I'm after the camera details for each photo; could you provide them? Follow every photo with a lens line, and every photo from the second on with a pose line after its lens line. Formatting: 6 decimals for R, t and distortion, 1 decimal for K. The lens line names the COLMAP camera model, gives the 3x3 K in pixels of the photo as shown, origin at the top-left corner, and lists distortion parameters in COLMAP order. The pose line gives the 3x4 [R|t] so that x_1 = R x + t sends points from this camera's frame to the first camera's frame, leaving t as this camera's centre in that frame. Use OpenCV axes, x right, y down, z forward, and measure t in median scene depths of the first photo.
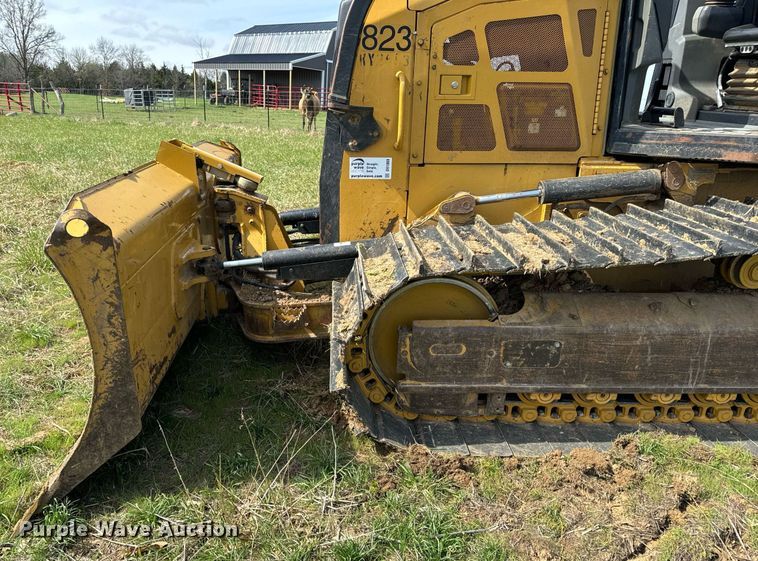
lens RADIAL K [[580.6, 0, 349.9], [0, 580.6, 310.8], [0, 0, 1]] dist [0.119439, -0.172456]
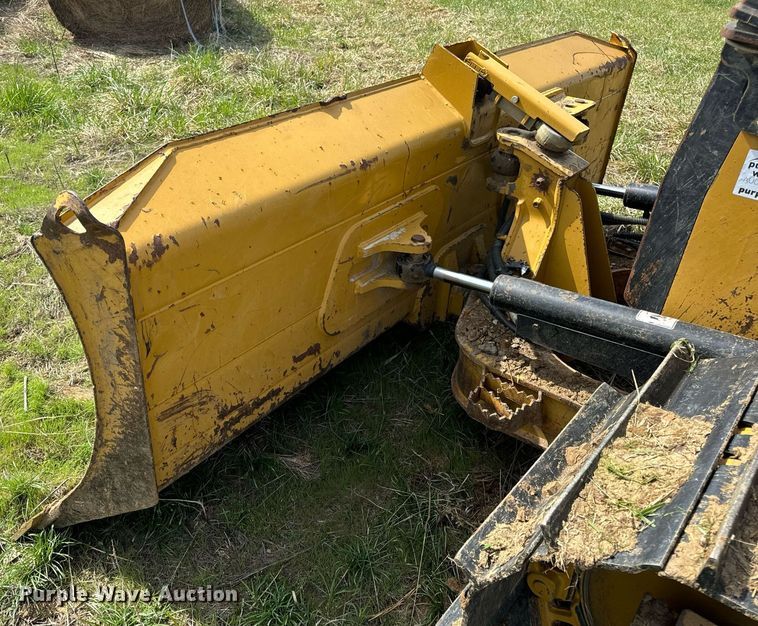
lens RADIAL K [[647.1, 0, 289.8], [0, 647.1, 285.4], [0, 0, 1]] dist [0.005343, -0.012141]
pose [[0.702101, 0.369977, -0.608417, 0.088990], [-0.264686, 0.928802, 0.259360, -0.200026], [0.661056, -0.021057, 0.750041, 0.403401]]
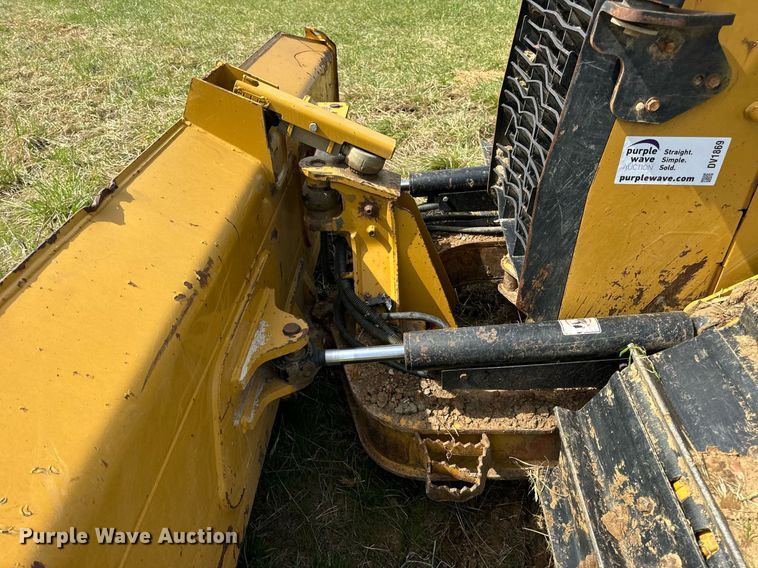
lens RADIAL K [[530.8, 0, 380.9], [0, 530.8, 286.4], [0, 0, 1]] dist [0.102368, -0.133875]
pose [[0.997332, 0.029790, -0.066651, -0.142693], [-0.013250, 0.971658, 0.236020, -0.244653], [0.071793, -0.234507, 0.969460, 0.587819]]
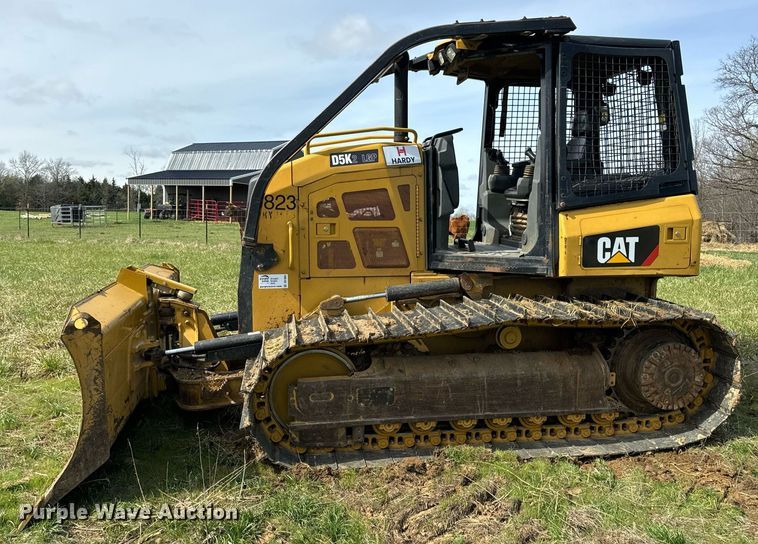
lens RADIAL K [[645.3, 0, 394.9], [0, 645.3, 264.2], [0, 0, 1]] dist [0.156275, -0.337537]
pose [[0.989020, -0.025883, 0.145498, 0.101393], [0.062003, 0.966374, -0.249555, 0.140837], [-0.134146, 0.255837, 0.957367, -0.616326]]
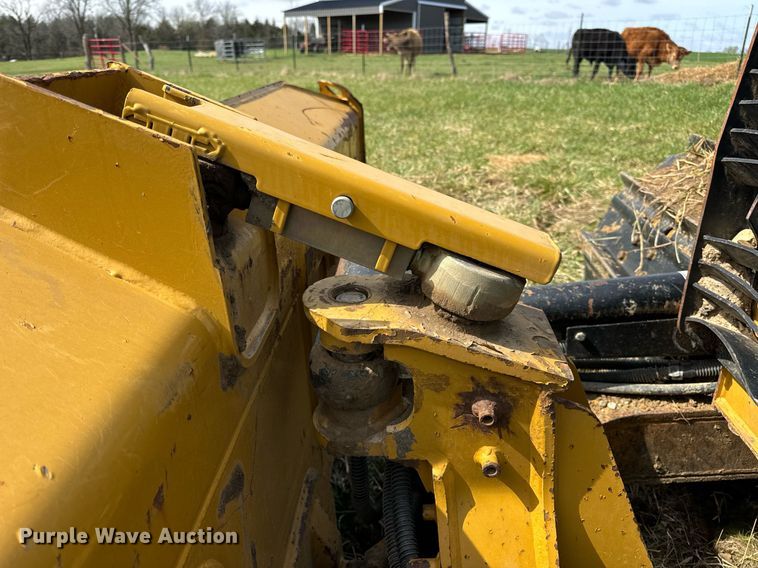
lens RADIAL K [[530.8, 0, 380.9], [0, 530.8, 286.4], [0, 0, 1]] dist [0.102368, -0.133875]
pose [[0.995667, -0.005079, -0.092857, -0.212341], [0.011777, 0.997355, 0.071724, -0.255780], [0.092247, -0.072507, 0.993093, 0.917927]]
